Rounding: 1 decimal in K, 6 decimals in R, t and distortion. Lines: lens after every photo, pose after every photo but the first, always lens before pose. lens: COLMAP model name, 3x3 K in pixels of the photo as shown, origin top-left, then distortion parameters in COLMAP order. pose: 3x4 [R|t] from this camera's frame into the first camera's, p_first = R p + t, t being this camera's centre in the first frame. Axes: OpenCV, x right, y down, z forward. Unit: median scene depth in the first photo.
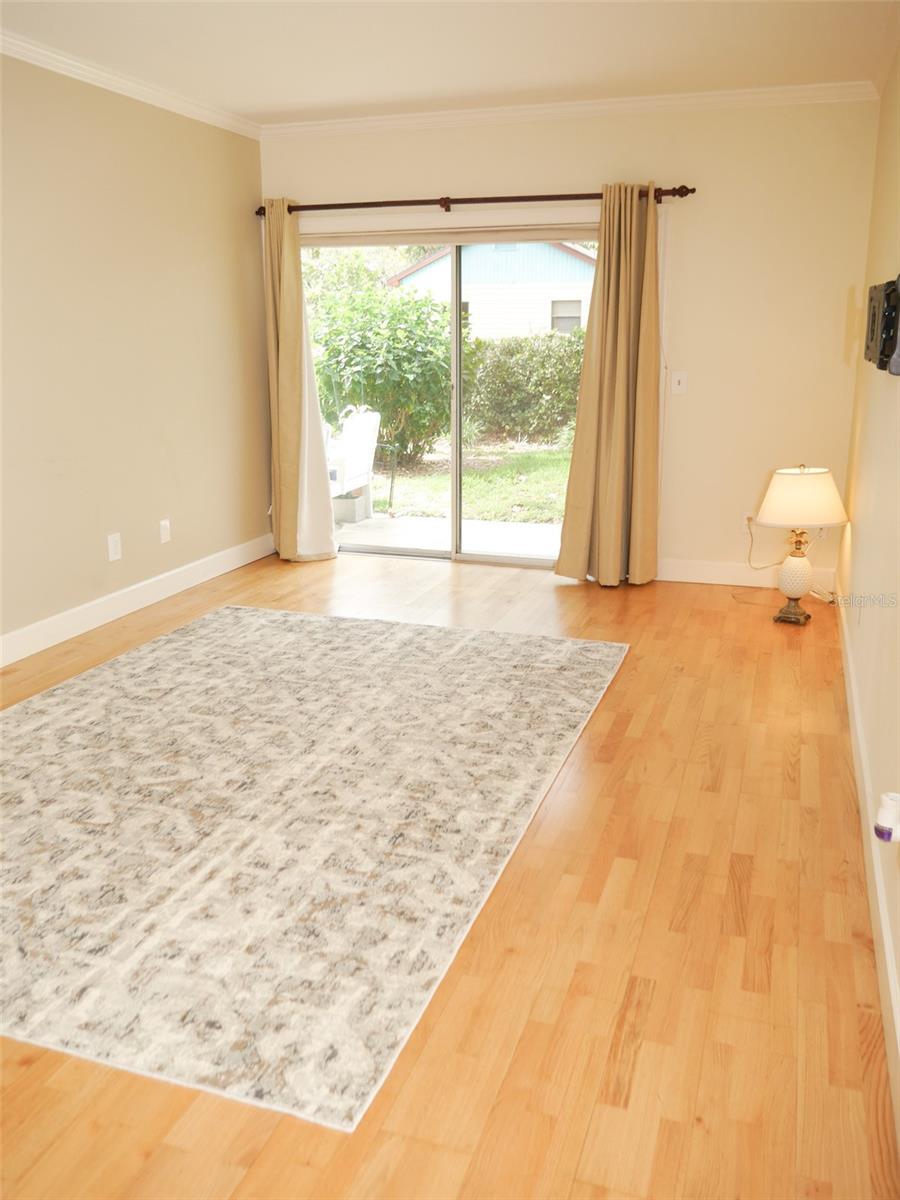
lens RADIAL K [[992.3, 0, 455.6], [0, 992.3, 601.8], [0, 0, 1]] dist [-0.036309, 0.017394]
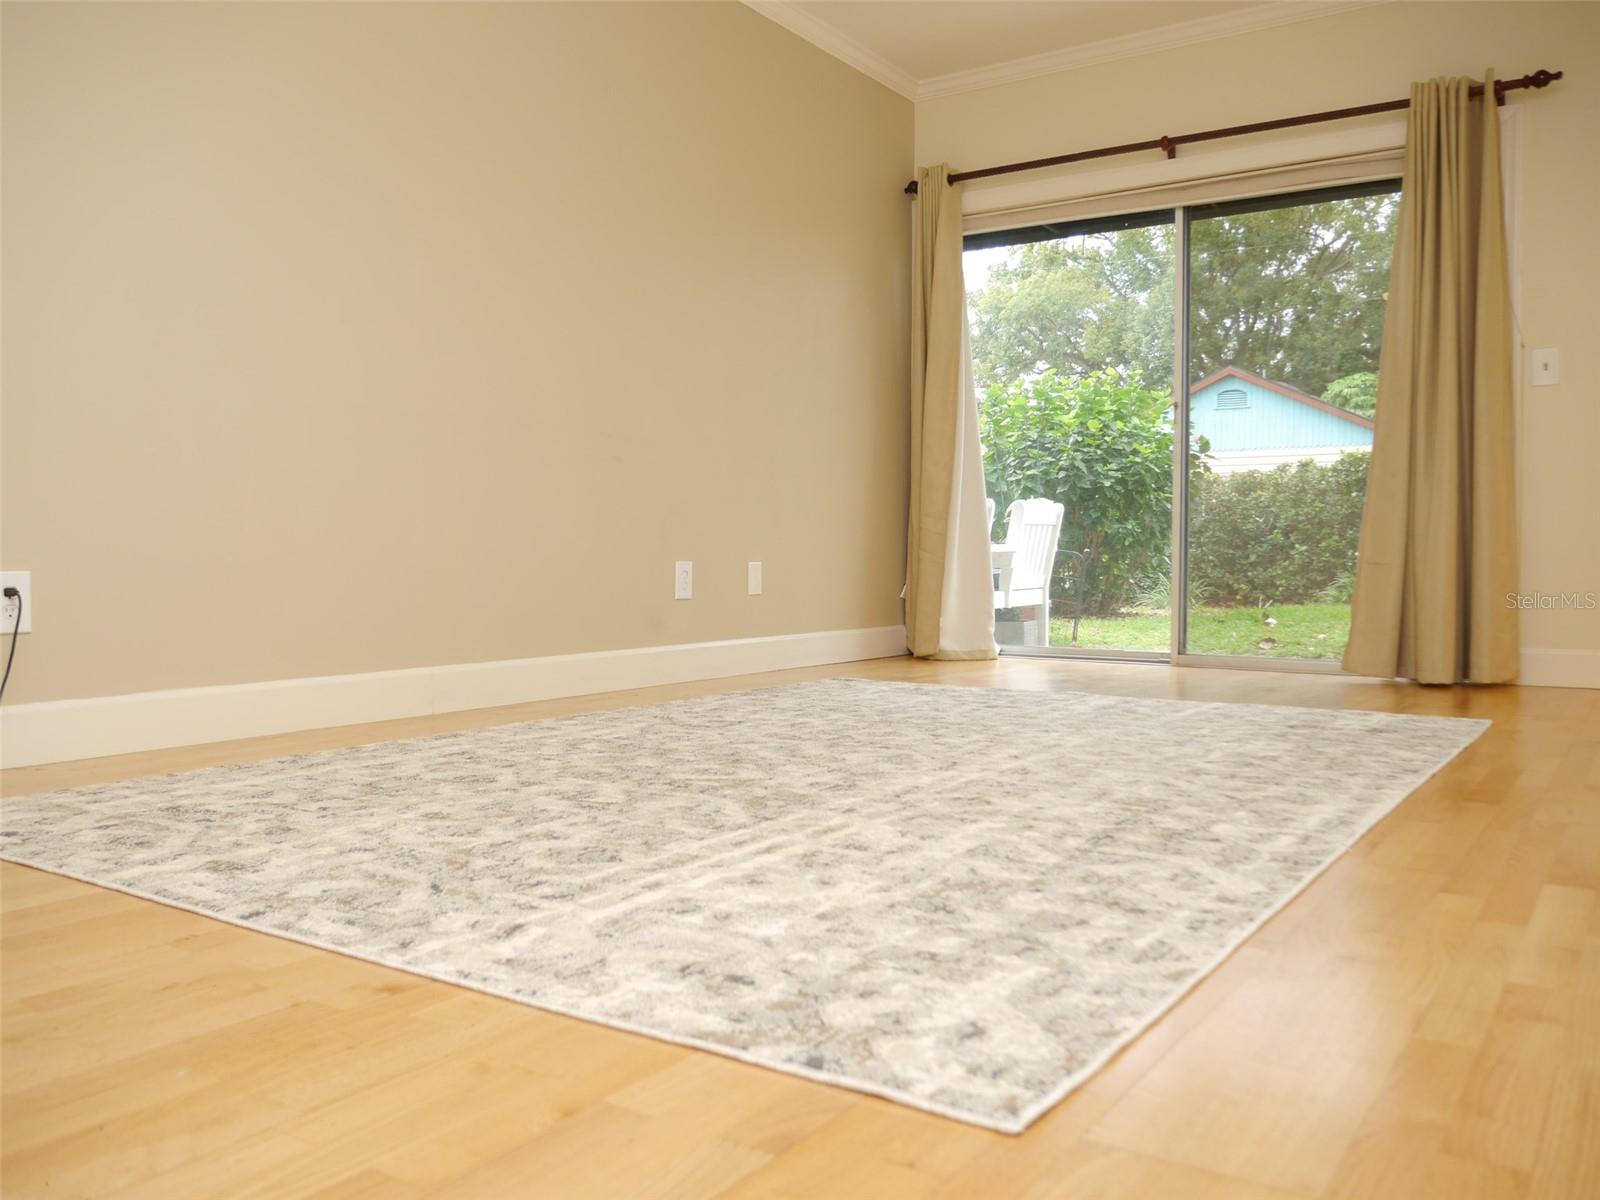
lens RADIAL K [[1323.1, 0, 800.0], [0, 1323.1, 600.0], [0, 0, 1]] dist [-0.036309, 0.017394]
pose [[0.965151, 0.013181, -0.261360, -0.031428], [-0.071325, 0.974169, -0.214261, 0.284019], [0.251784, 0.225436, 0.941161, 0.244166]]
